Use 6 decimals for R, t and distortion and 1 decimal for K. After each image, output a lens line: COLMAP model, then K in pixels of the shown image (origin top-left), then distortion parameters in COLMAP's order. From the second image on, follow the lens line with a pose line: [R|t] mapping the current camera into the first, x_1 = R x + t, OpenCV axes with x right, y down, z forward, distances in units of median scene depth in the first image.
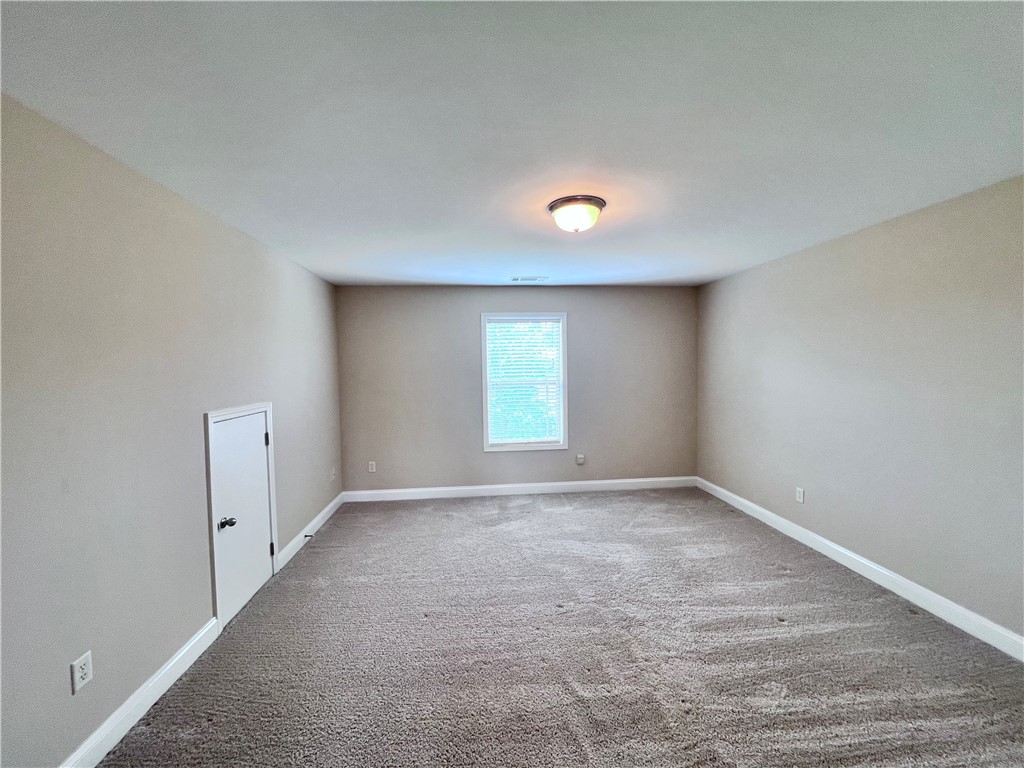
lens RADIAL K [[408.0, 0, 508.5], [0, 408.0, 381.5], [0, 0, 1]] dist [0.001385, -0.000316]
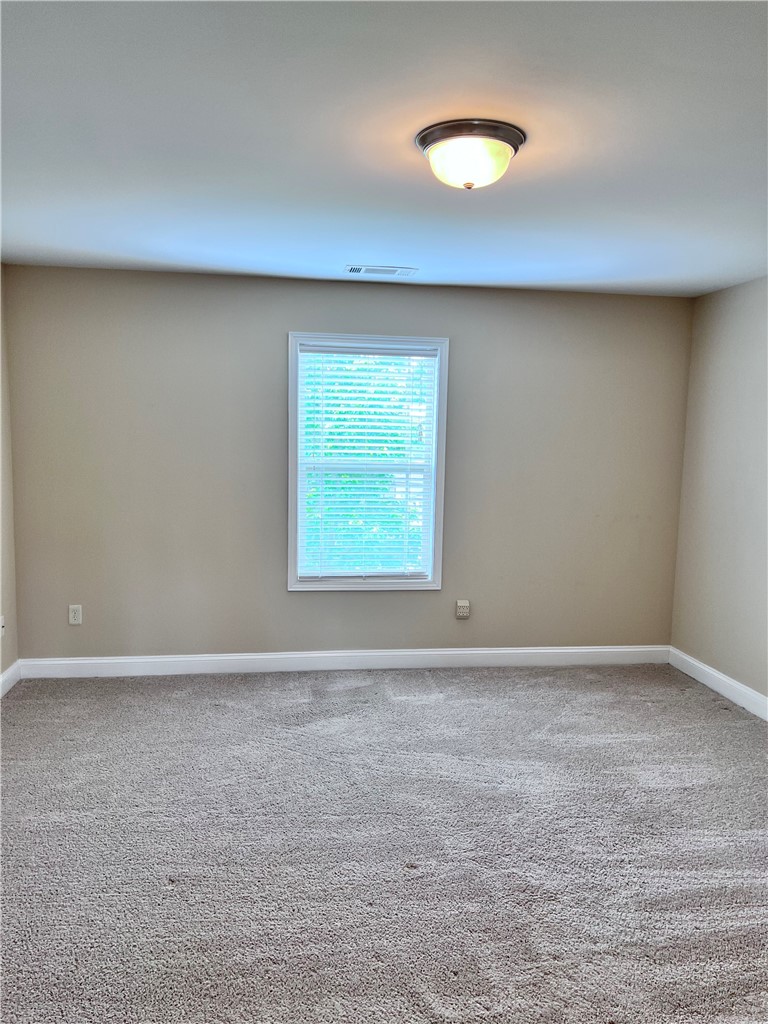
lens RADIAL K [[766.2, 0, 378.3], [0, 766.2, 515.6], [0, 0, 1]] dist [0.058887, -0.057072]
pose [[0.998170, 0.031186, 0.051812, 0.006682], [-0.034811, 0.996897, 0.070600, -0.006439], [-0.049449, -0.072275, 0.996158, -0.023778]]
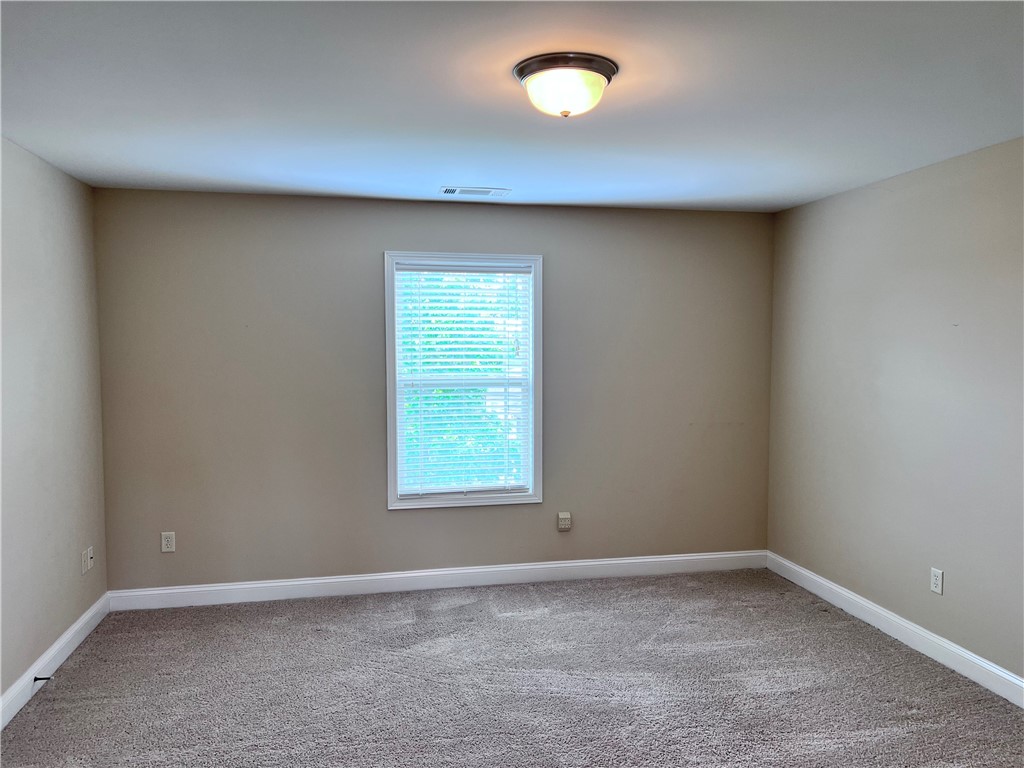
lens RADIAL K [[766.2, 0, 513.8], [0, 766.2, 386.0], [0, 0, 1]] dist [0.058887, -0.057072]
pose [[0.993826, 0.008426, 0.110632, -0.011696], [-0.009951, 0.999863, 0.013239, -0.008694], [-0.110505, -0.014258, 0.993773, -0.033117]]
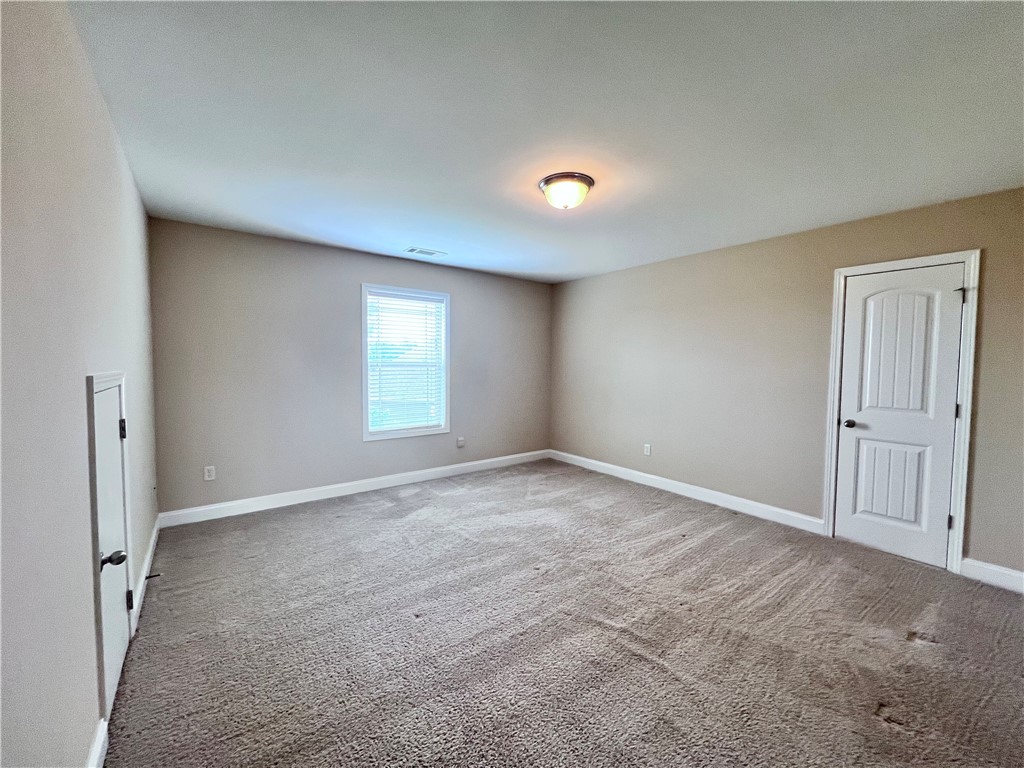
lens RADIAL K [[408.0, 0, 508.5], [0, 408.0, 381.5], [0, 0, 1]] dist [0.001385, -0.000316]
pose [[0.849317, -0.000399, 0.527883, -0.359578], [-0.001675, 0.999993, 0.003450, 0.054674], [-0.527880, -0.003815, 0.849310, 0.121883]]
